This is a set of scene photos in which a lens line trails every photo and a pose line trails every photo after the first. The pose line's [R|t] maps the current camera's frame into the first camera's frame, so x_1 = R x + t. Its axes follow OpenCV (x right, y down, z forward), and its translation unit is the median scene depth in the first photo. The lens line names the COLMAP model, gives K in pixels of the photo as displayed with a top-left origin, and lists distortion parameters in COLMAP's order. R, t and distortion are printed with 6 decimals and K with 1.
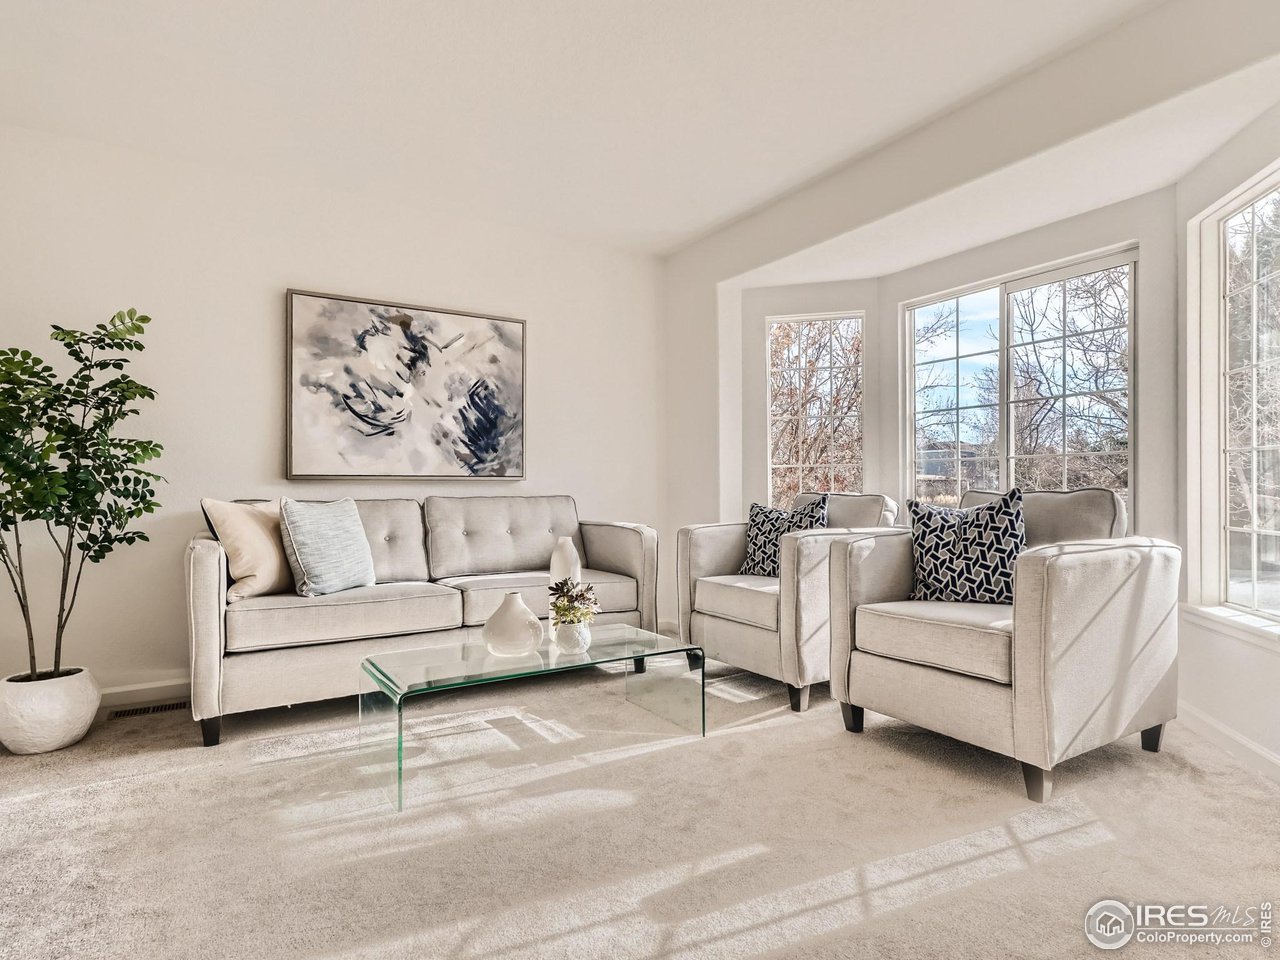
lens RADIAL K [[687.6, 0, 638.6], [0, 687.6, 487.2], [0, 0, 1]] dist [0.000420, -0.000290]
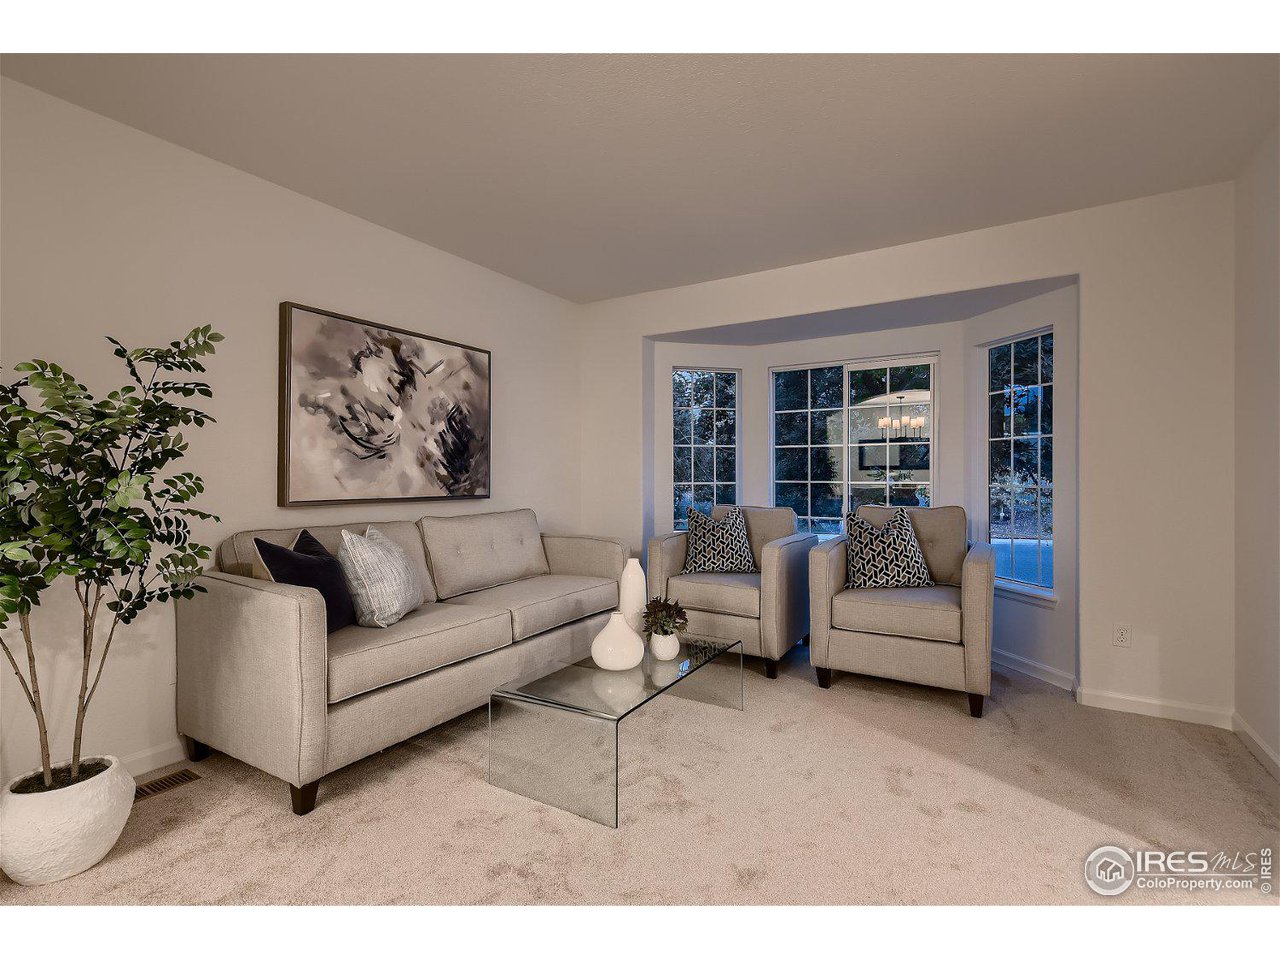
lens RADIAL K [[586.0, 0, 644.8], [0, 586.0, 477.2], [0, 0, 1]] dist [0.002251, 0.000130]
pose [[0.890381, 0.006598, 0.455167, -0.407981], [-0.008571, 0.999961, 0.002272, -0.053035], [-0.455135, -0.005924, 0.890403, 0.068553]]
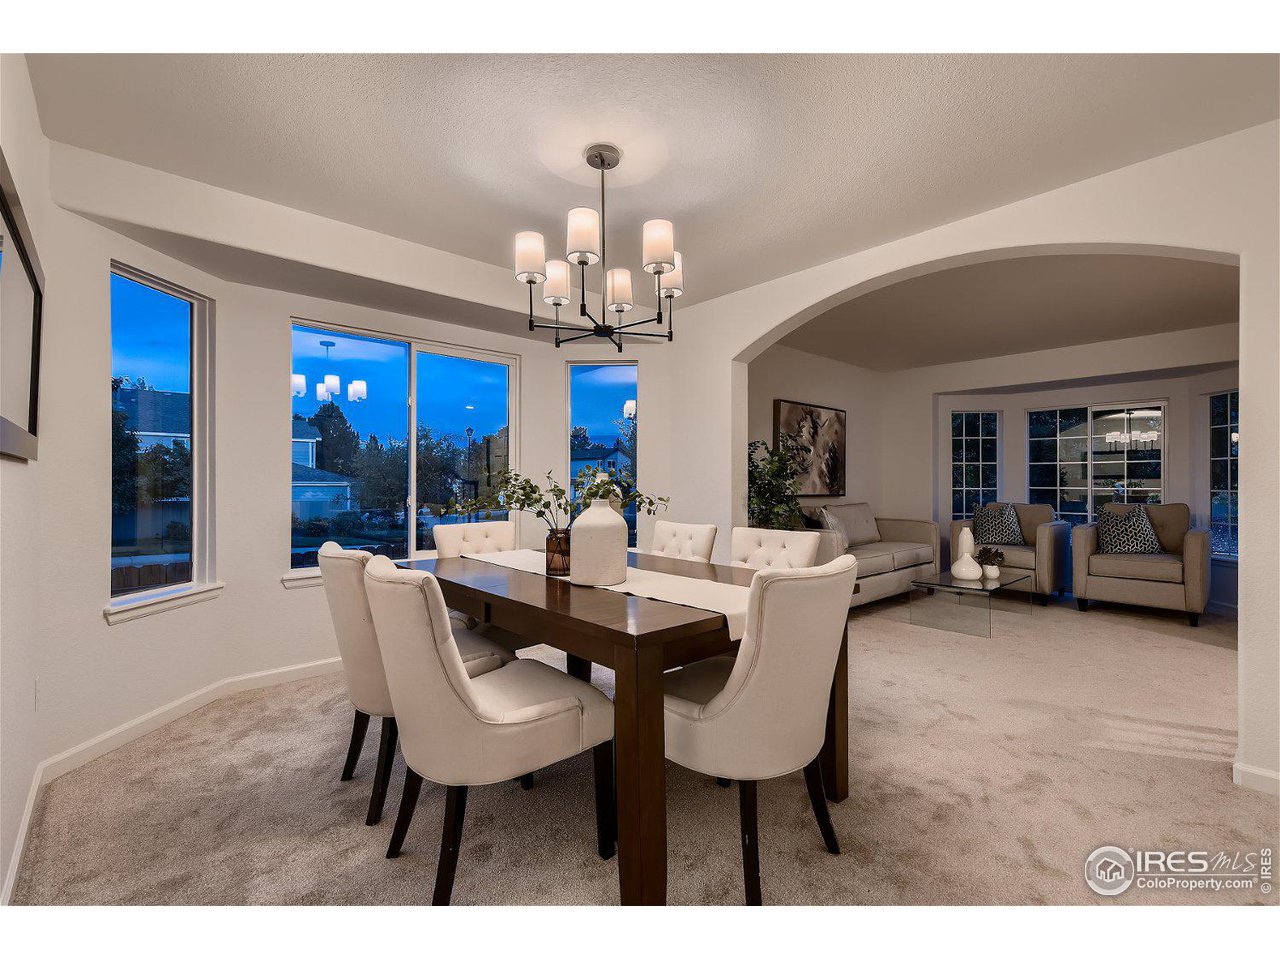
lens RADIAL K [[558.8, 0, 640.0], [0, 558.8, 480.0], [0, 0, 1]] dist [0.000432, -0.000551]
pose [[0.985183, 0.011128, 0.171145, -1.079127], [-0.010911, 0.999938, -0.002208, -0.049512], [-0.171159, 0.000308, 0.985243, -0.444329]]
